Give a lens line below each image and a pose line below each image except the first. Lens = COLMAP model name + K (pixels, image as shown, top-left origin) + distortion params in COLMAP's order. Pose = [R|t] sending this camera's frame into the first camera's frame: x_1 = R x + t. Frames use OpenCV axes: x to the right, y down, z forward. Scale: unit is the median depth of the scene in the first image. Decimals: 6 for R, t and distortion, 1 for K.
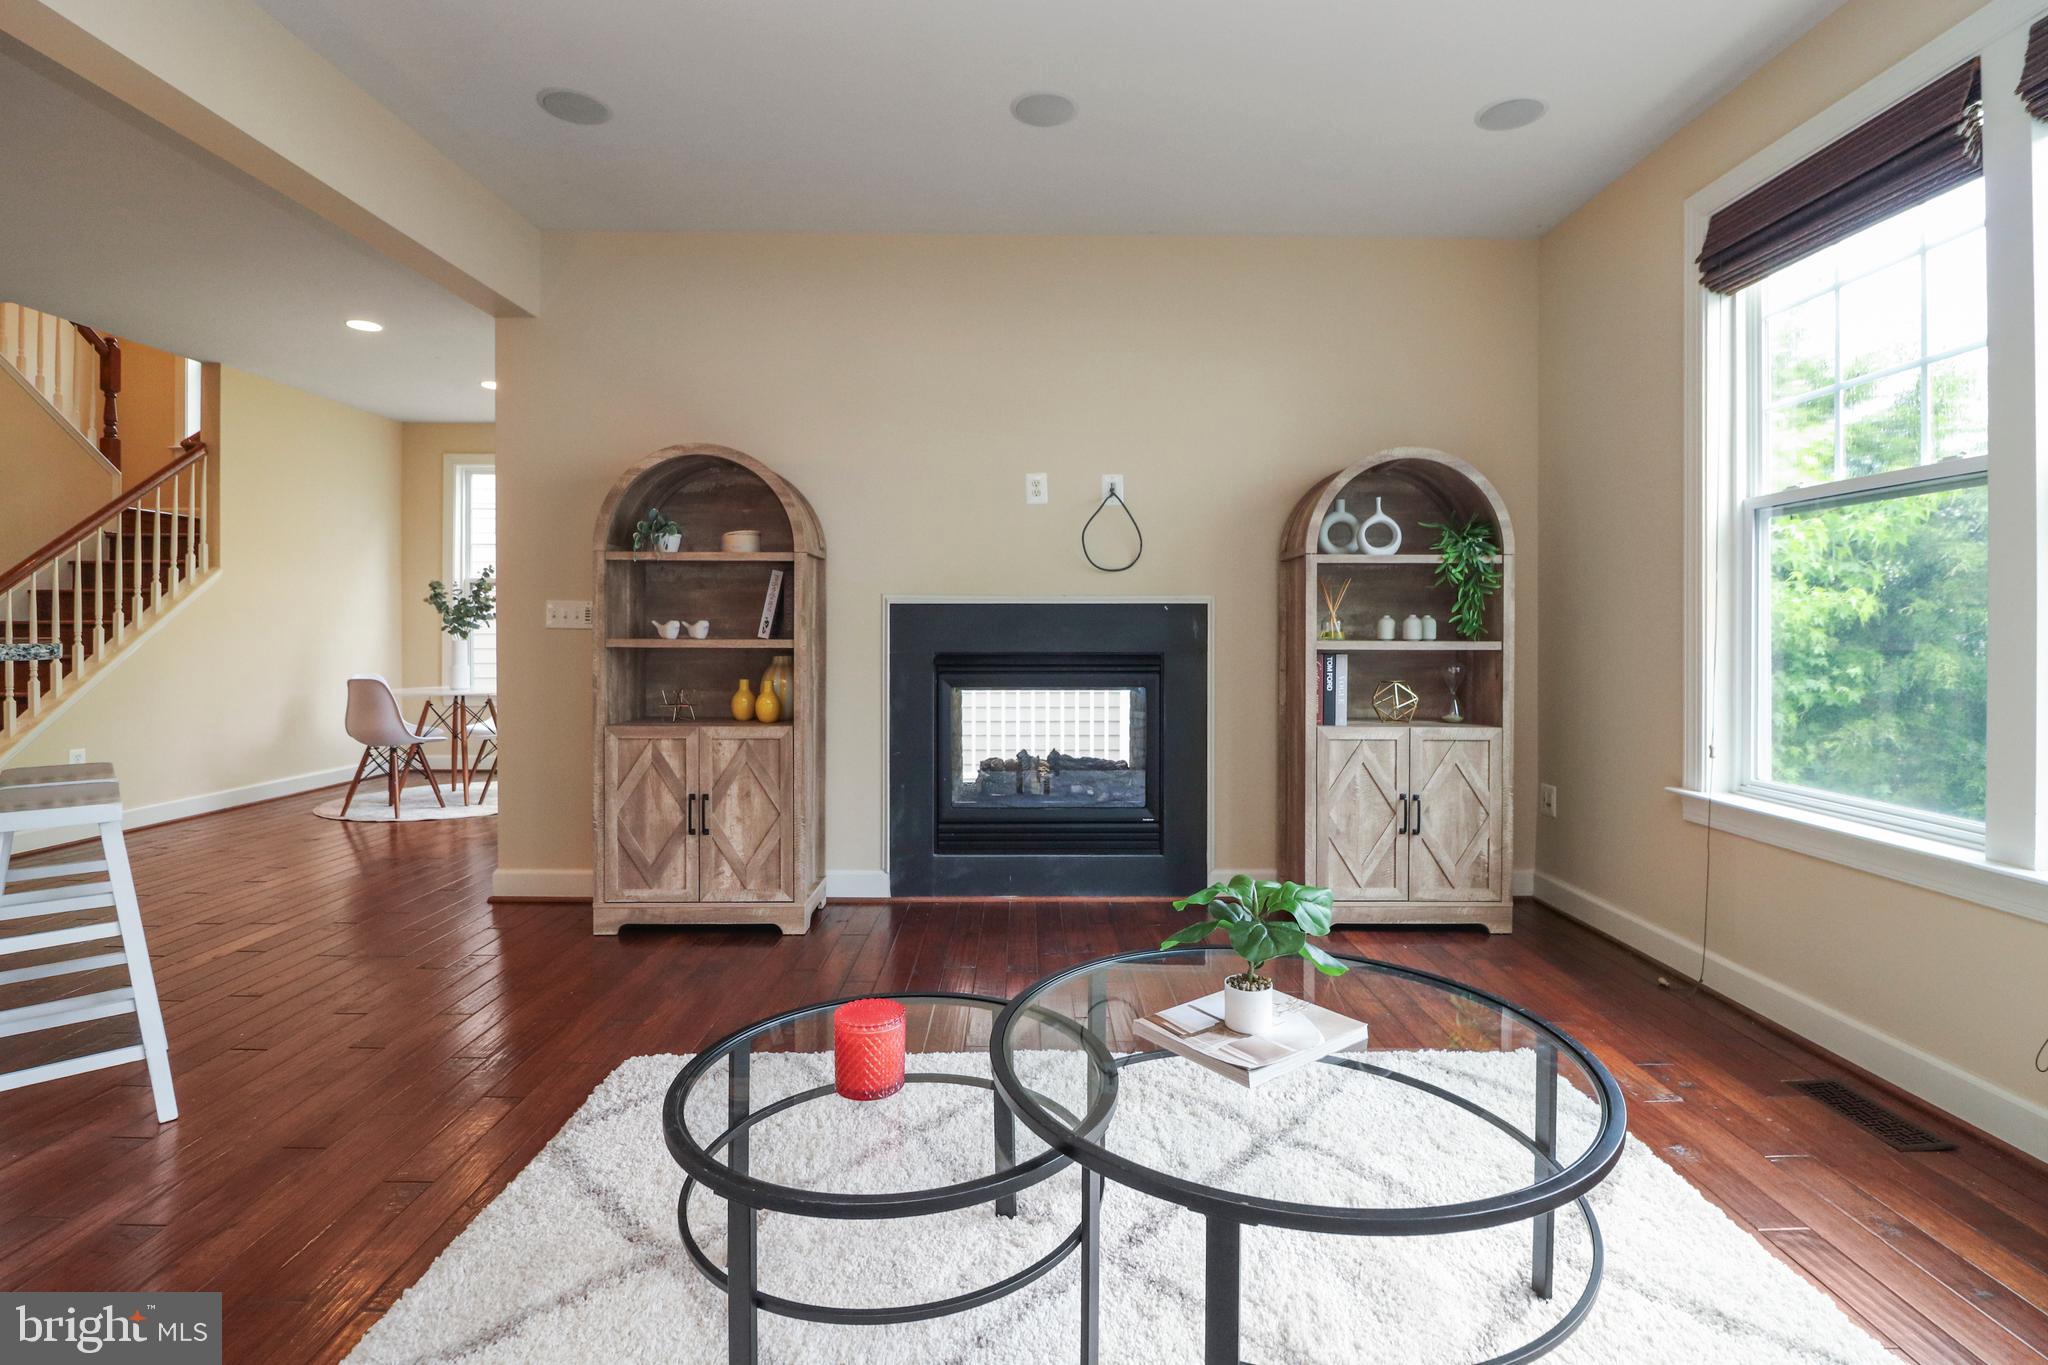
lens RADIAL K [[964.5, 0, 1037.5], [0, 964.5, 640.5], [0, 0, 1]] dist [0.005067, -0.014834]
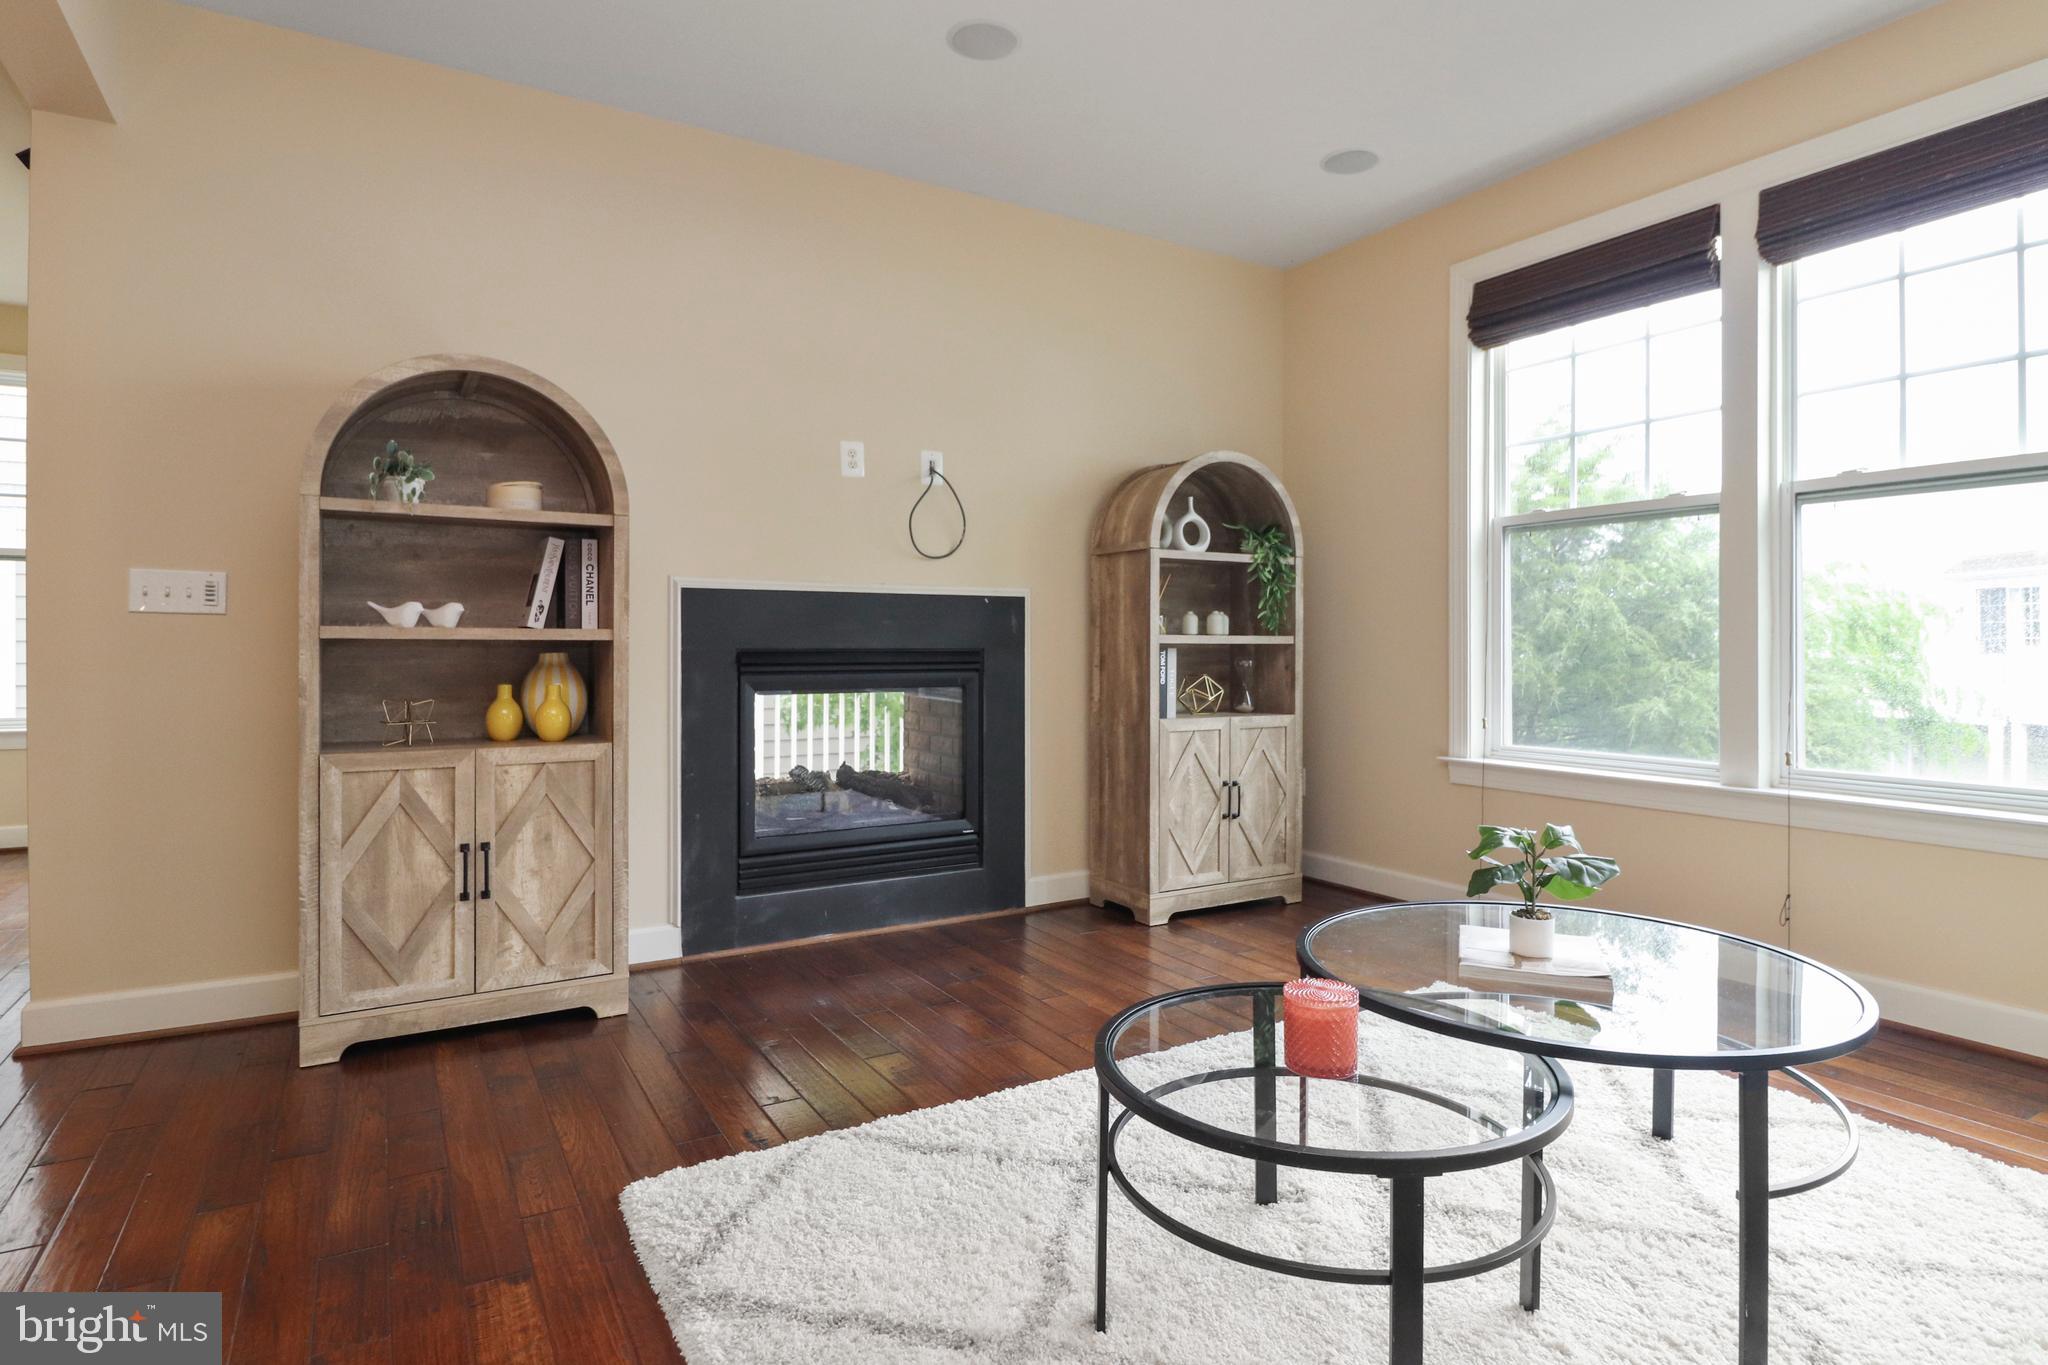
lens RADIAL K [[1085.1, 0, 1041.2], [0, 1085.1, 652.7], [0, 0, 1]] dist [-0.001286, -0.000819]
pose [[0.859056, -0.003542, 0.511869, -0.396006], [0.005259, 0.999984, -0.001906, 0.020773], [-0.511854, 0.004330, 0.859061, 0.087705]]
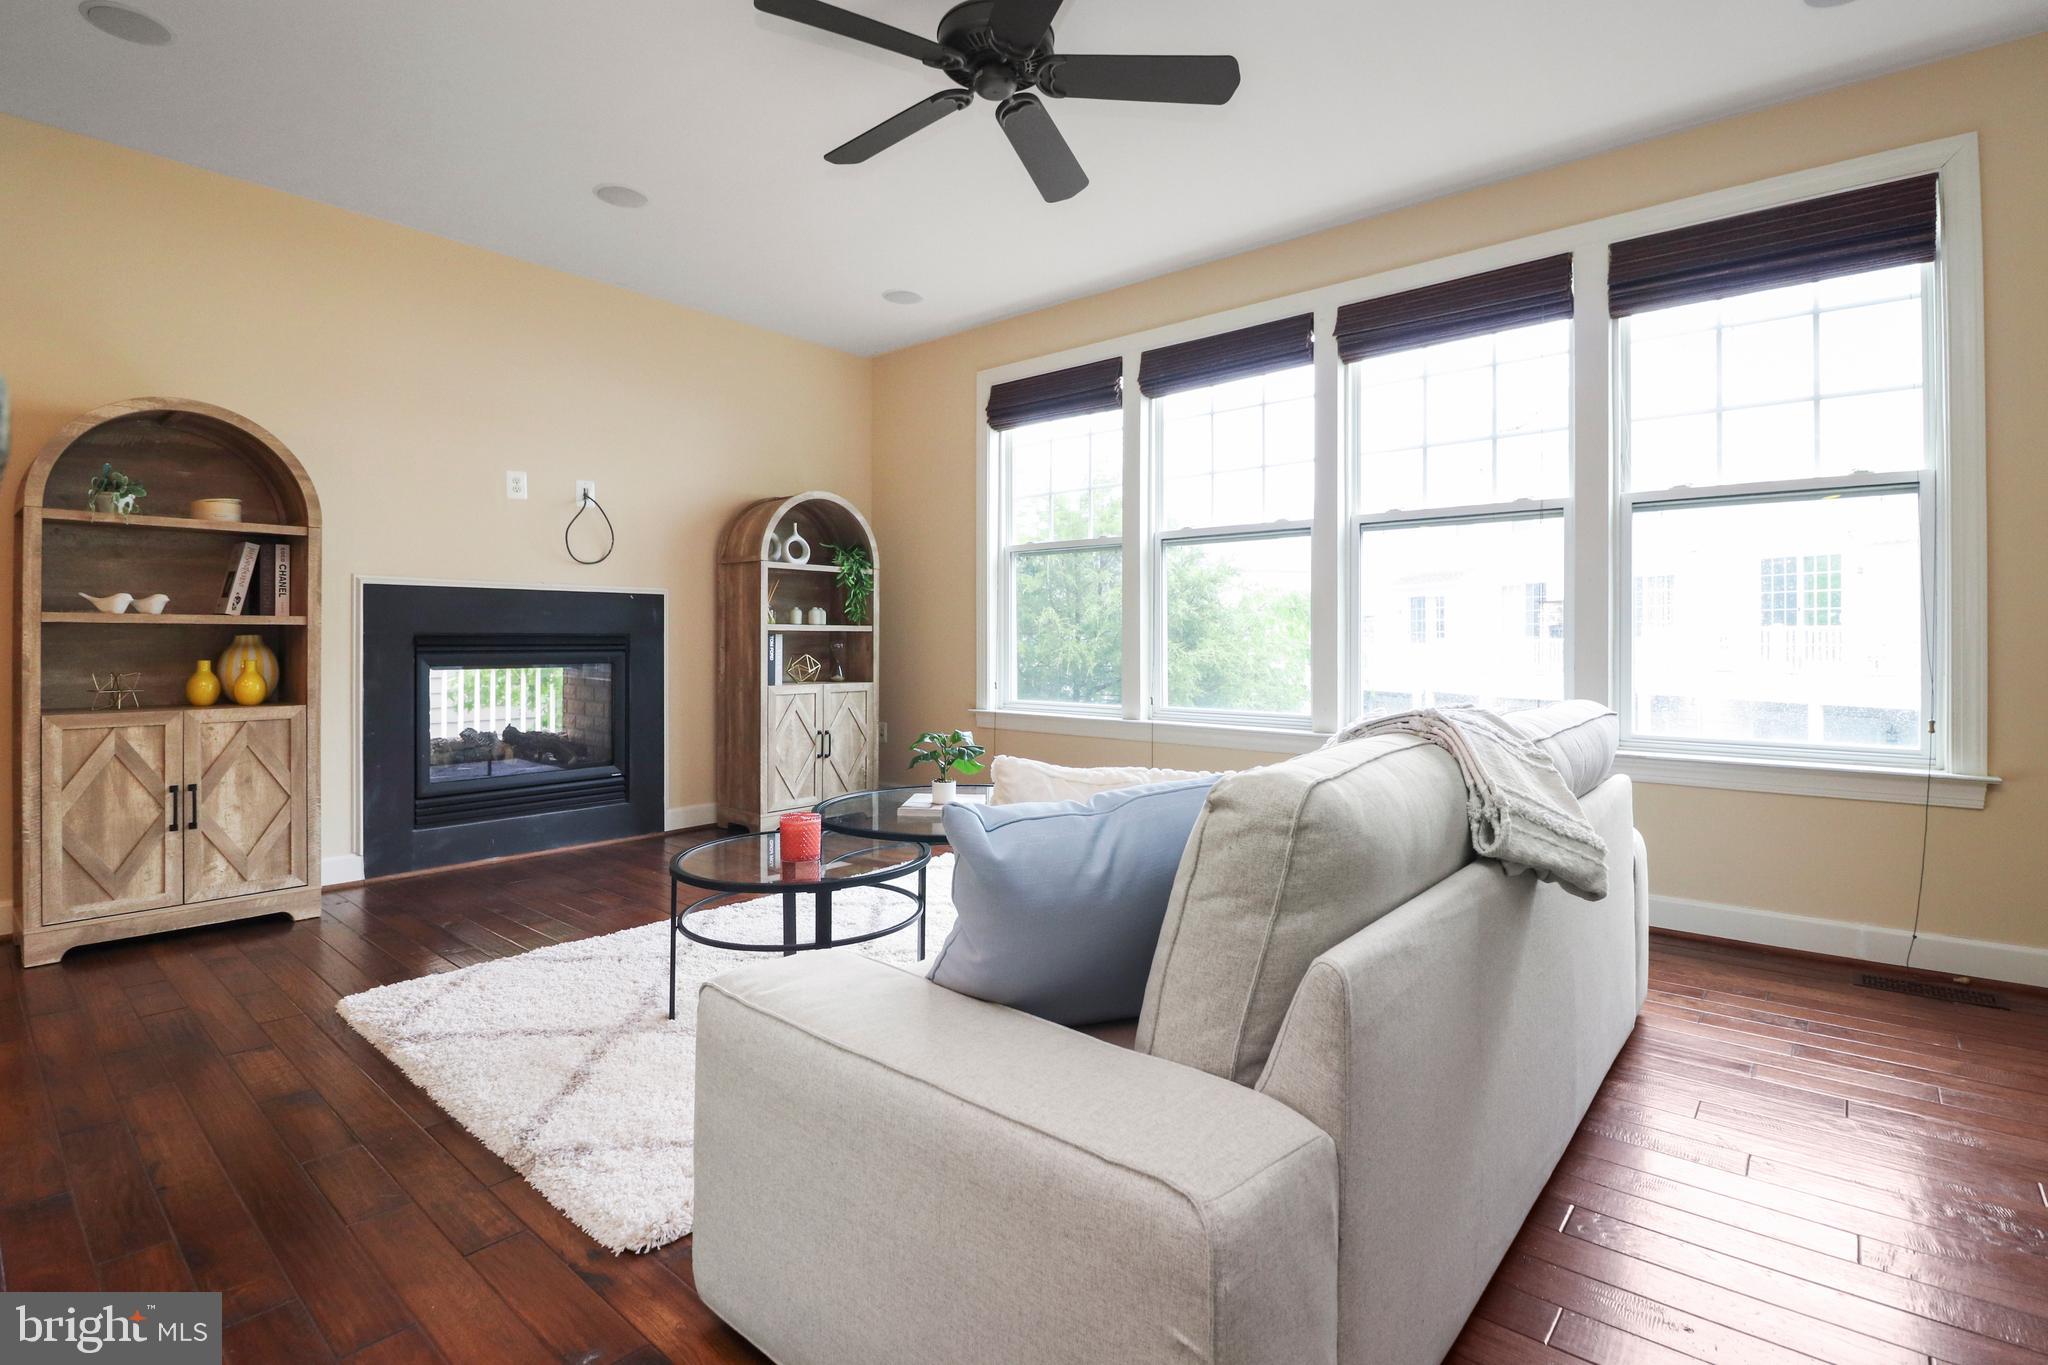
lens RADIAL K [[964.5, 0, 1037.5], [0, 964.5, 640.5], [0, 0, 1]] dist [0.005067, -0.014834]
pose [[0.654957, -0.001766, 0.755664, -0.498538], [0.006347, 0.999975, -0.003165, 0.030899], [-0.755640, 0.006869, 0.654952, -0.194542]]
